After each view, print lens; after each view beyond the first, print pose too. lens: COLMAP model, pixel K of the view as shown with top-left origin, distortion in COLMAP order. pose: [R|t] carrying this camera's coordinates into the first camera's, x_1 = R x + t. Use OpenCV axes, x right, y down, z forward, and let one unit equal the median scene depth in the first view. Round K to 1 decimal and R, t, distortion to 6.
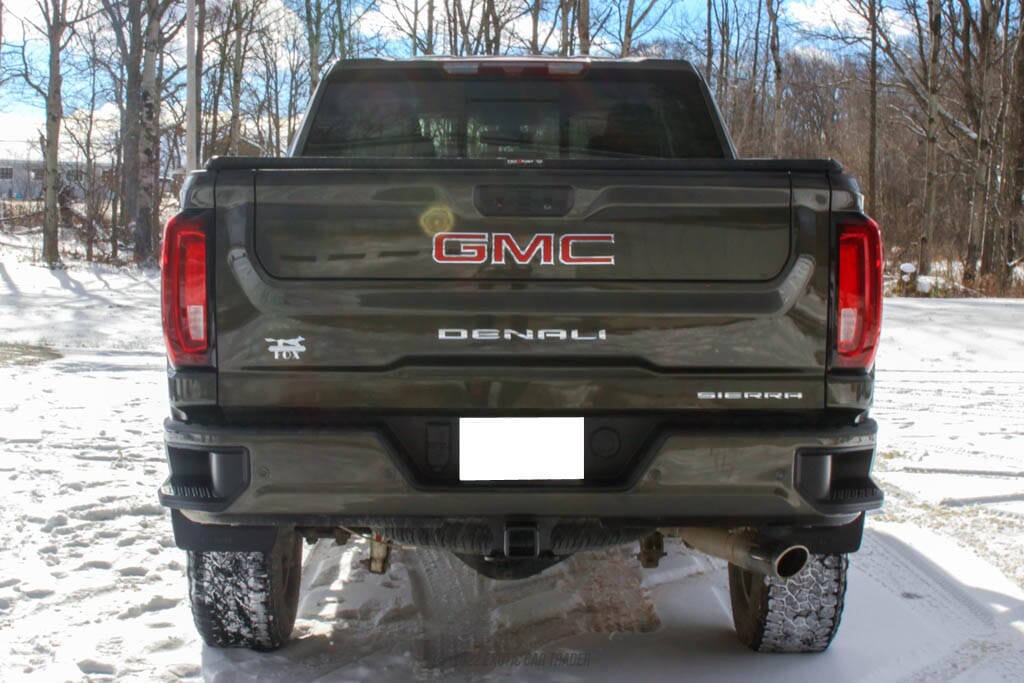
lens RADIAL K [[1596.9, 0, 512.0], [0, 1596.9, 341.5], [0, 0, 1]] dist [-0.157333, 0.048821]
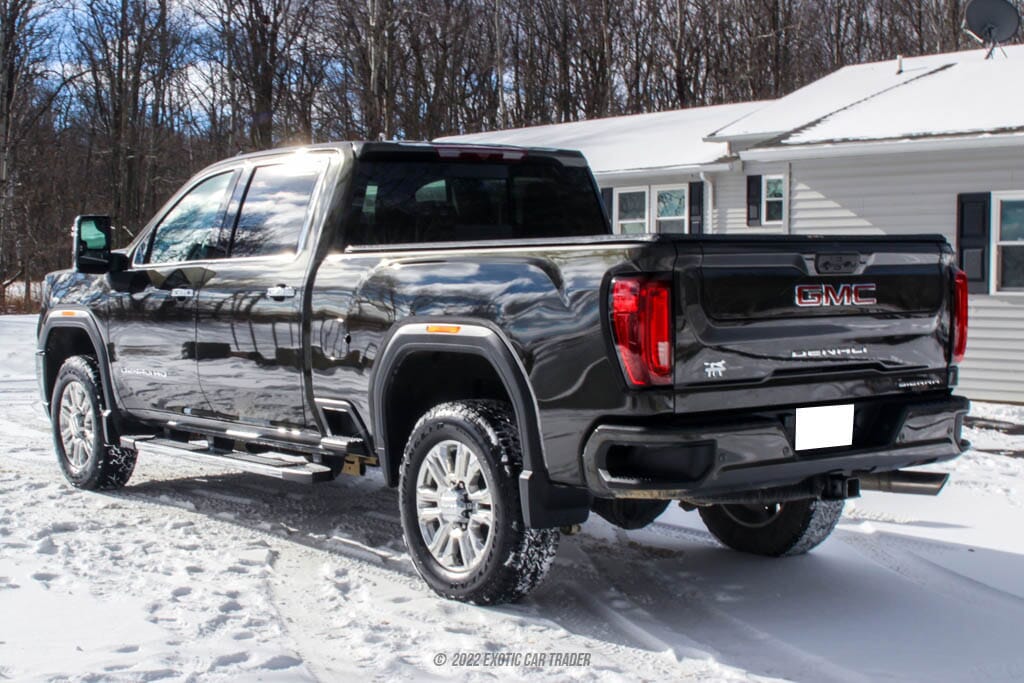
lens RADIAL K [[1596.9, 0, 512.0], [0, 1596.9, 341.5], [0, 0, 1]] dist [-0.157333, 0.048821]
pose [[0.799773, -0.039965, 0.598971, -1.116520], [0.021832, 0.999058, 0.037509, -0.075974], [-0.599906, -0.016922, 0.799892, -0.011513]]
